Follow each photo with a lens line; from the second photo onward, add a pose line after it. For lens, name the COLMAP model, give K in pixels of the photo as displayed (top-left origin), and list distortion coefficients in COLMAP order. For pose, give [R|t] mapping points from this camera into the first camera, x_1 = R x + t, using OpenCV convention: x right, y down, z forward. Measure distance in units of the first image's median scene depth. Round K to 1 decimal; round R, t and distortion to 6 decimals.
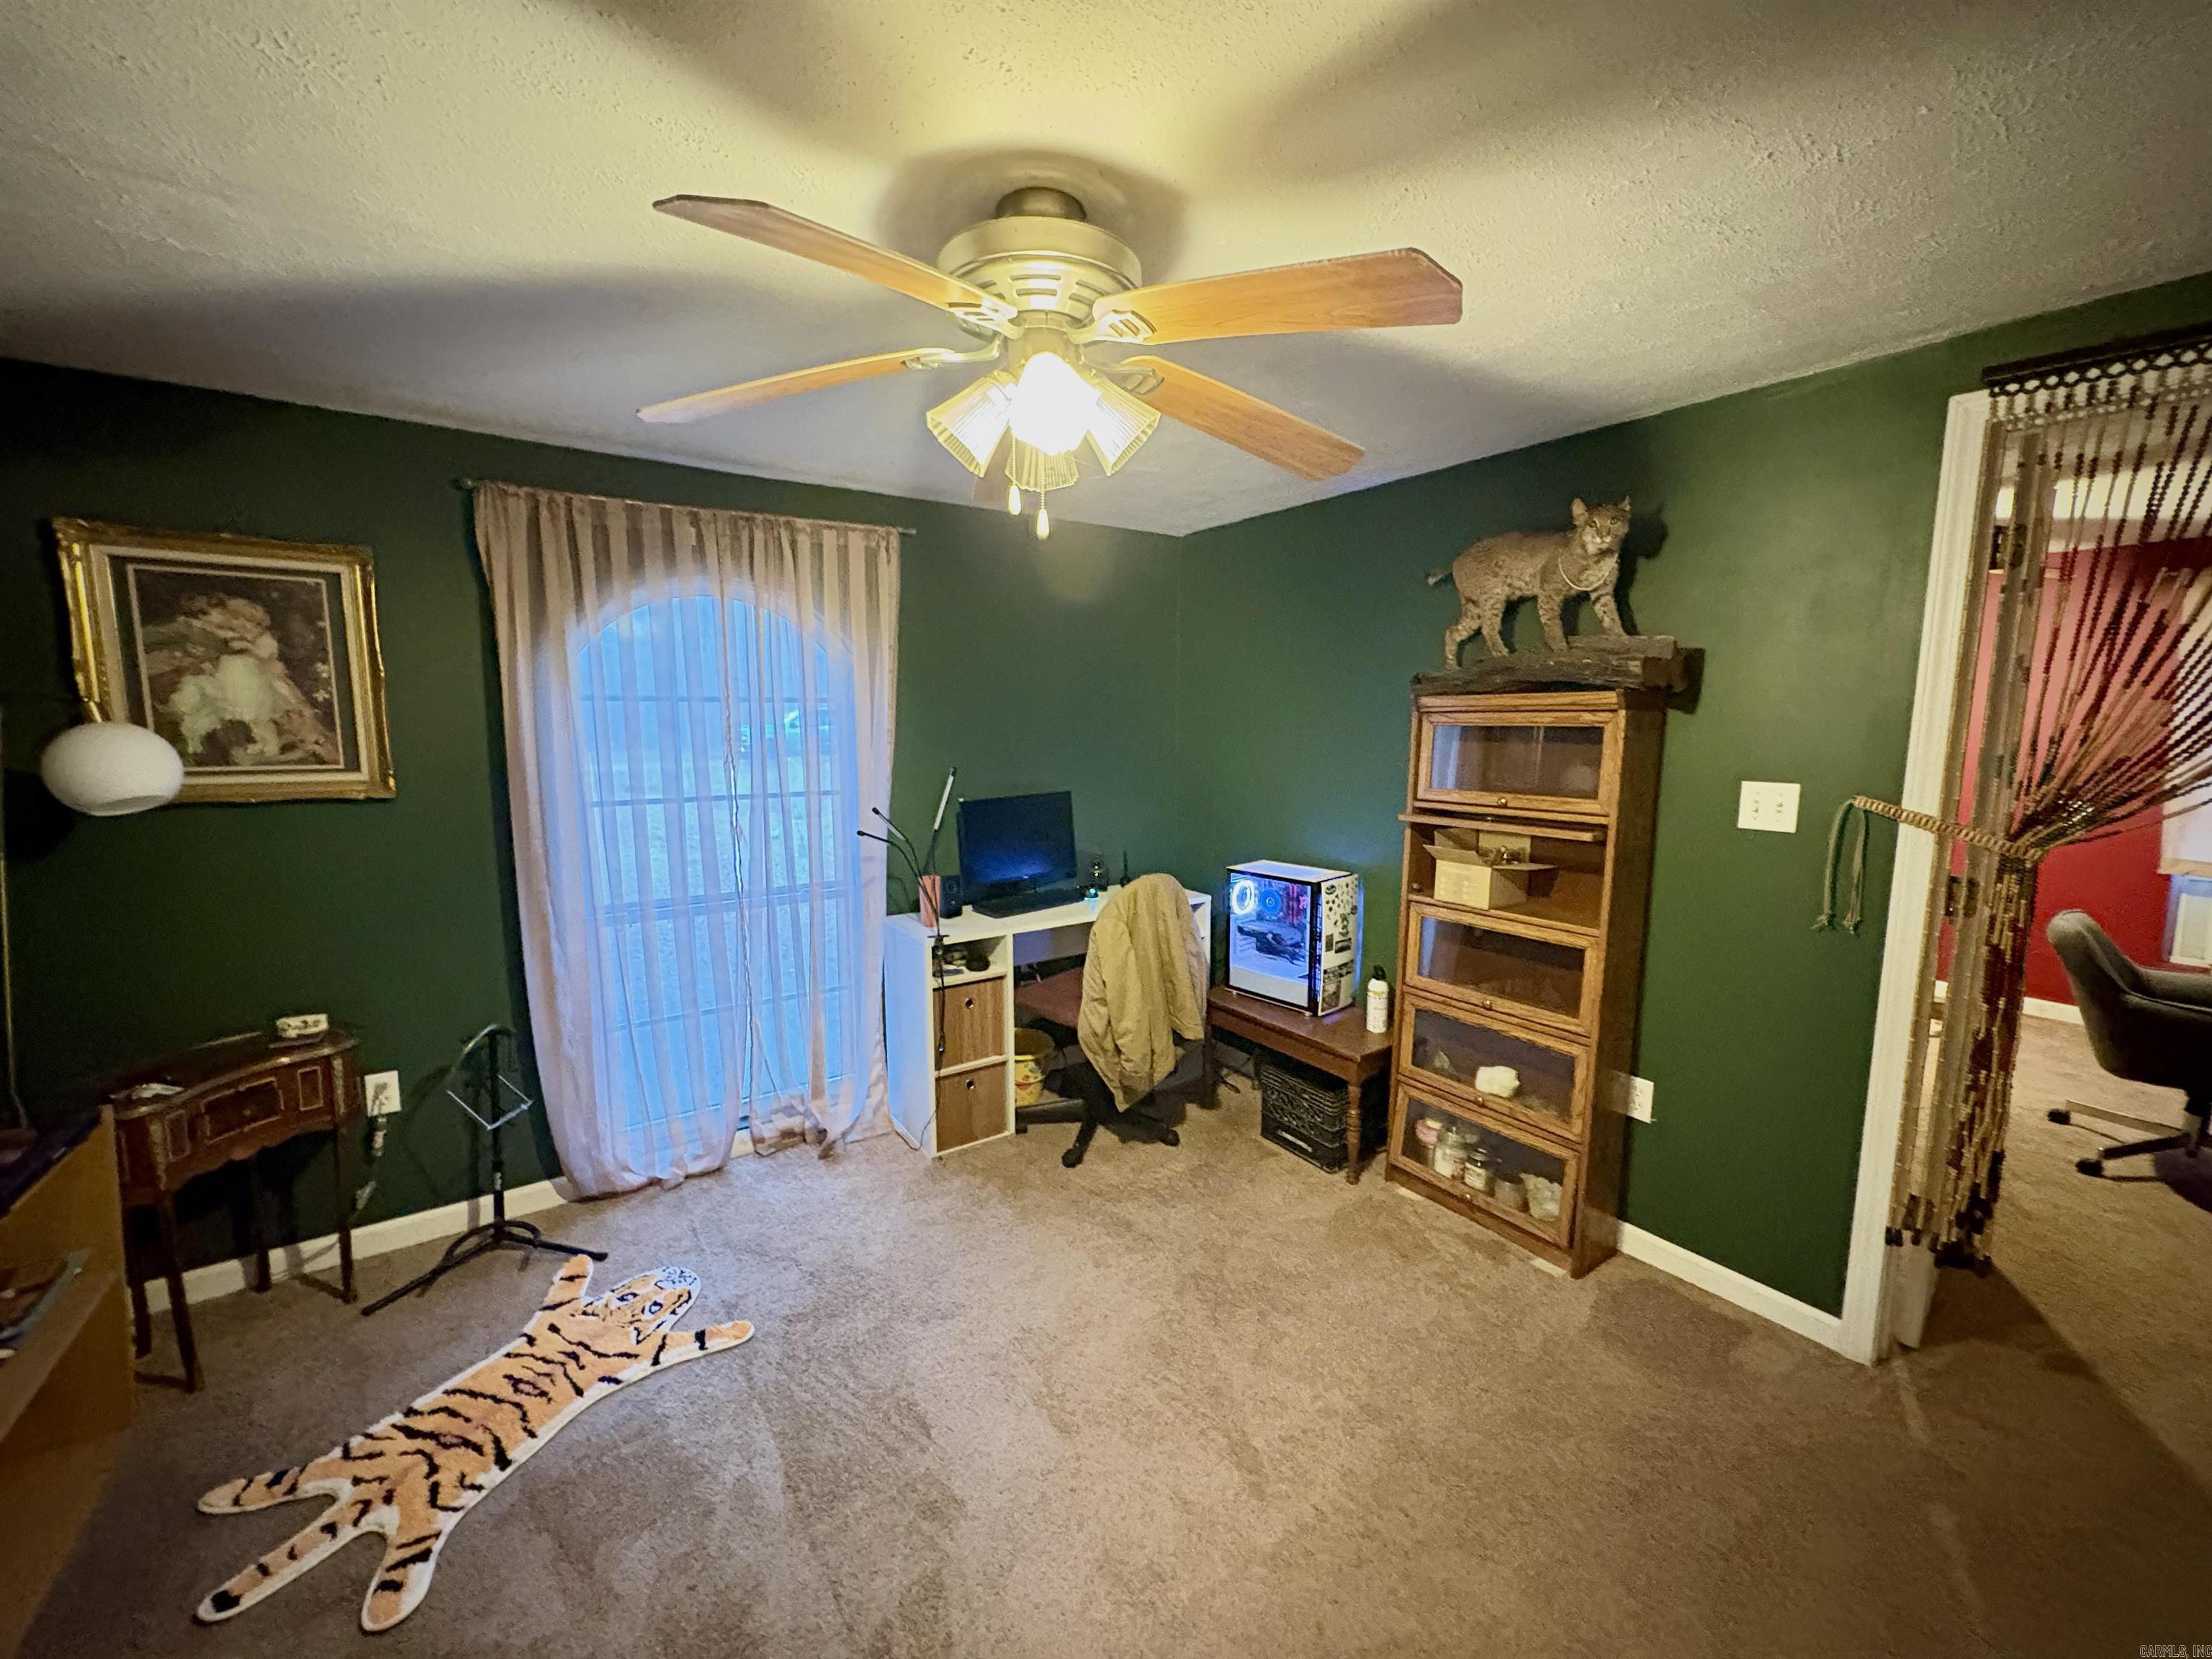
lens RADIAL K [[880.1, 0, 1069.9], [0, 880.1, 836.2], [0, 0, 1]] dist [0.000627, 0.000649]
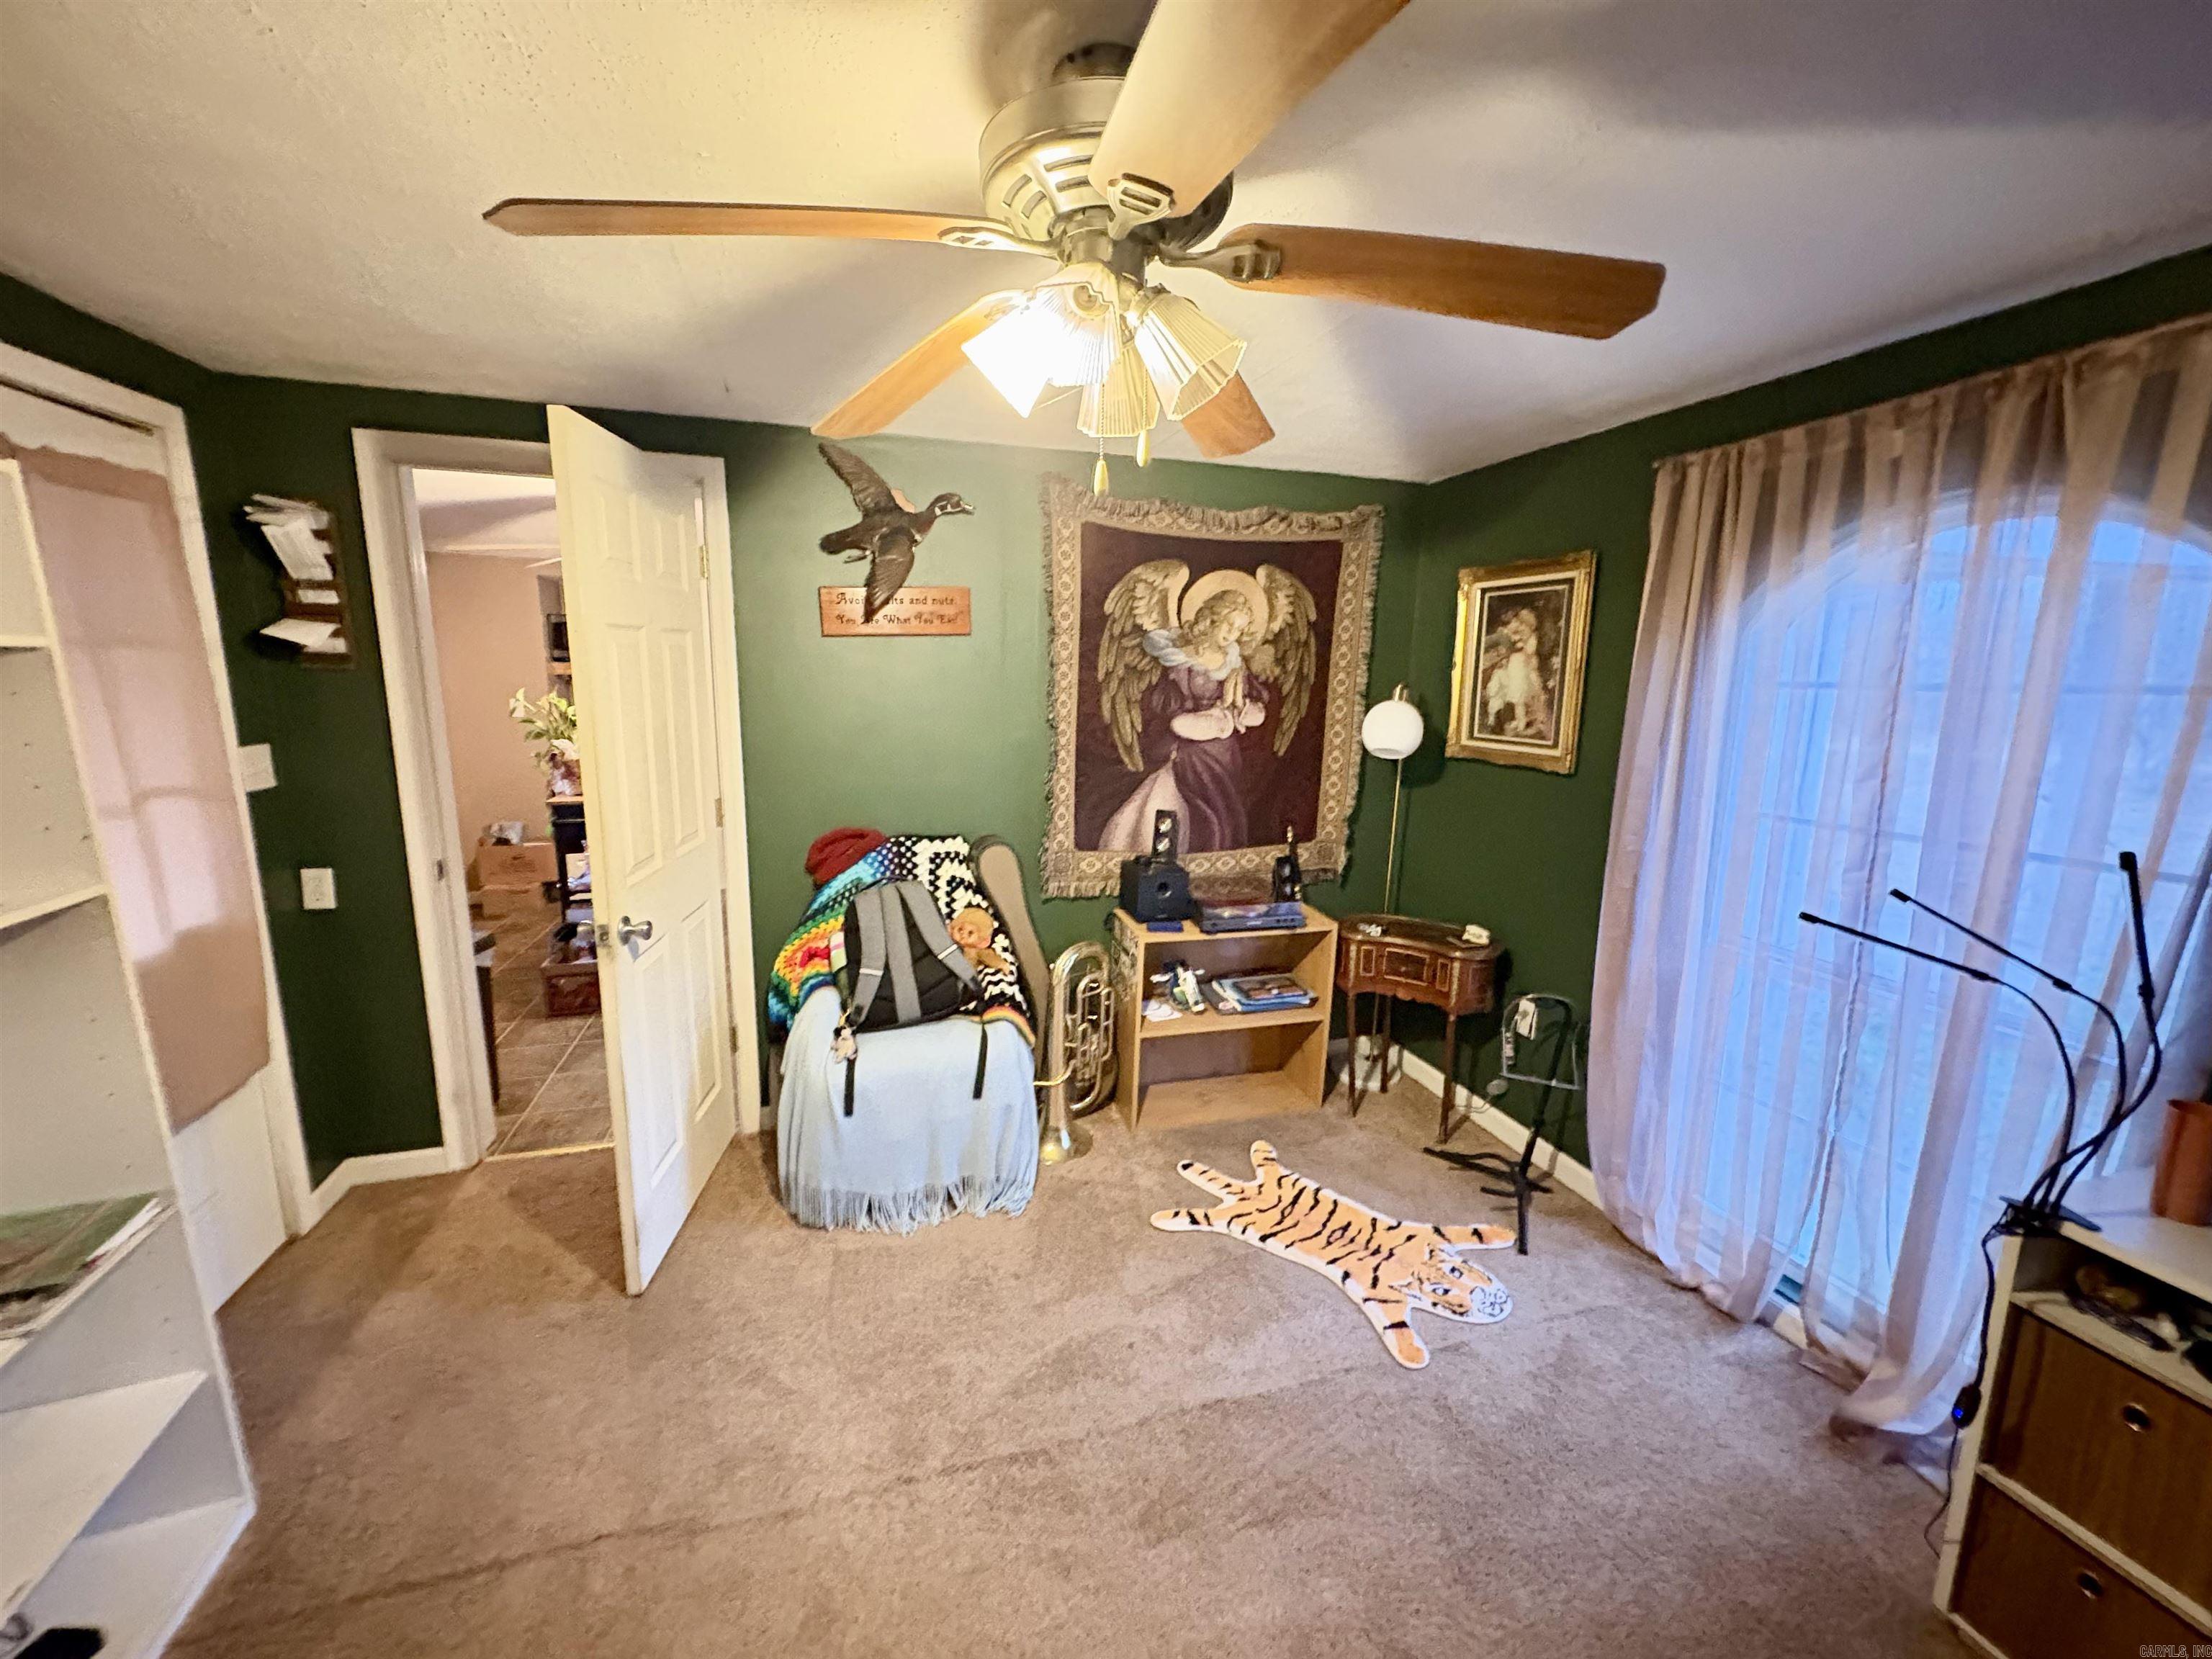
lens RADIAL K [[873.8, 0, 1106.0], [0, 873.8, 829.5], [0, 0, 1]] dist [-0.002283, 0.000367]
pose [[-0.284912, 0.164519, -0.944330, 0.505770], [-0.135392, 0.968377, 0.209557, -0.139533], [0.948944, 0.187560, -0.253627, 0.795114]]
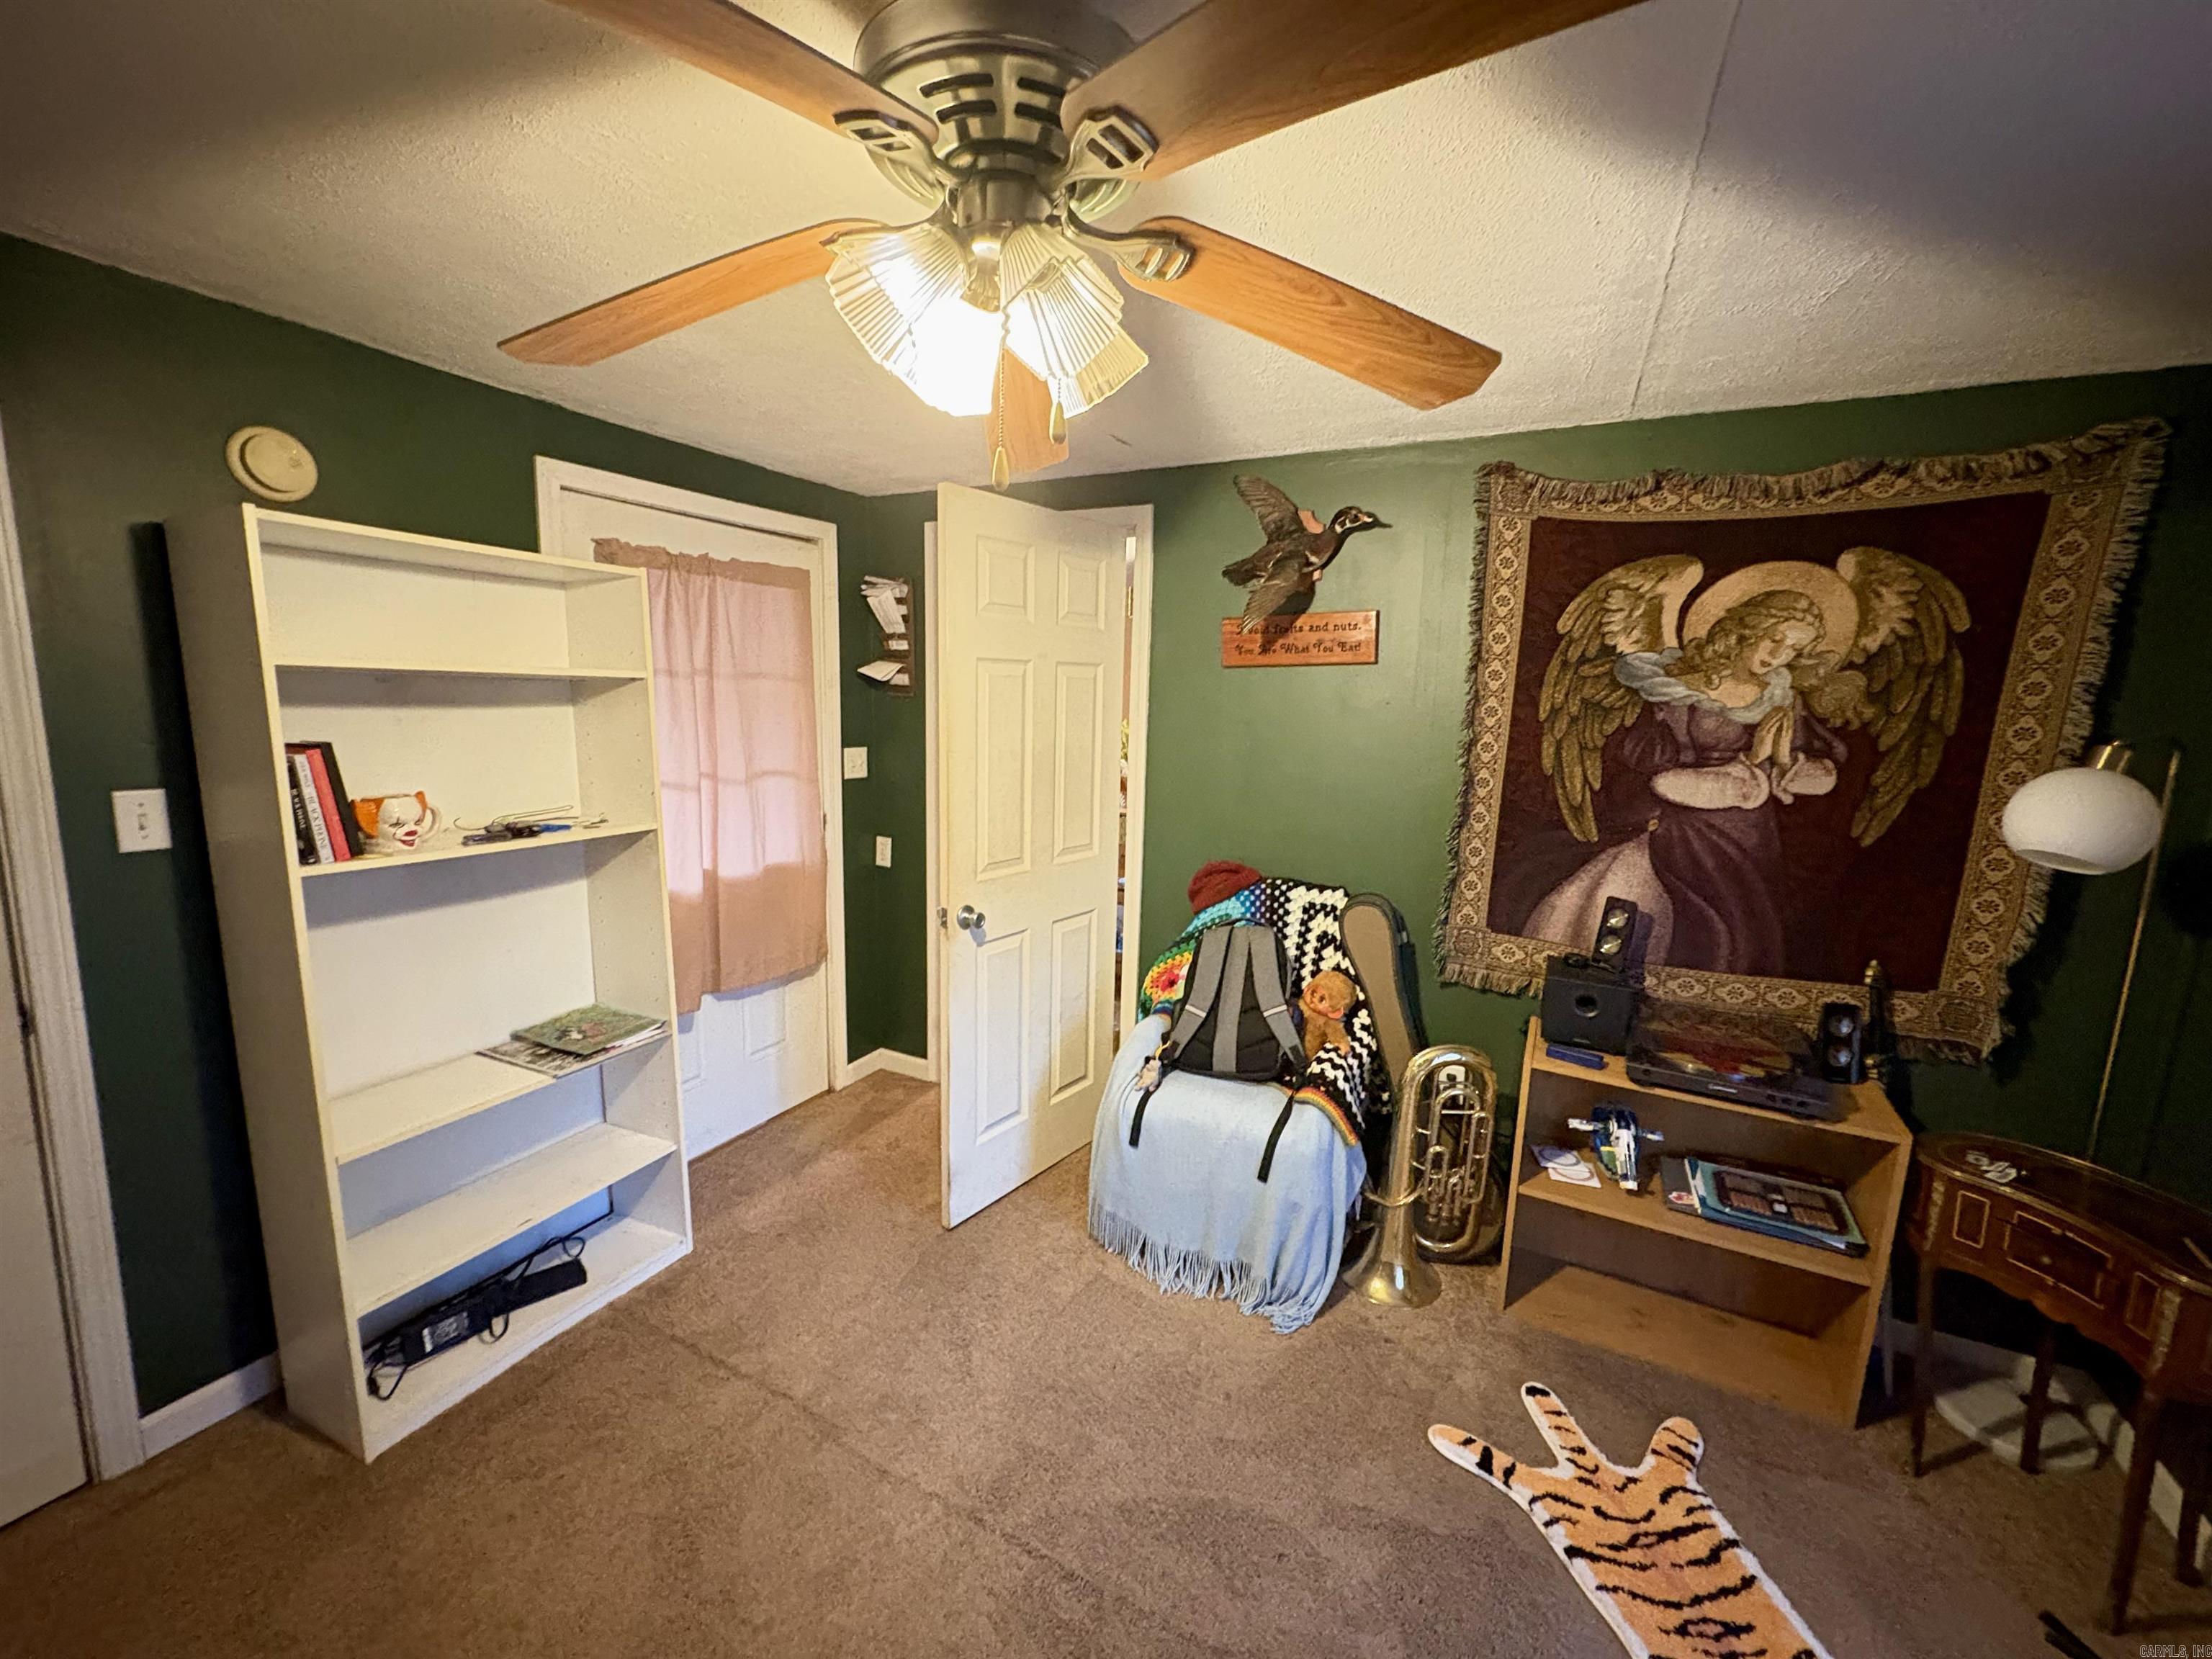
lens RADIAL K [[873.8, 0, 1106.0], [0, 873.8, 829.5], [0, 0, 1]] dist [-0.002283, 0.000367]
pose [[-0.873427, 0.048995, -0.484483, 0.159979], [-0.089298, 0.961938, 0.258266, -0.175529], [0.478697, 0.268840, -0.835808, 1.064886]]
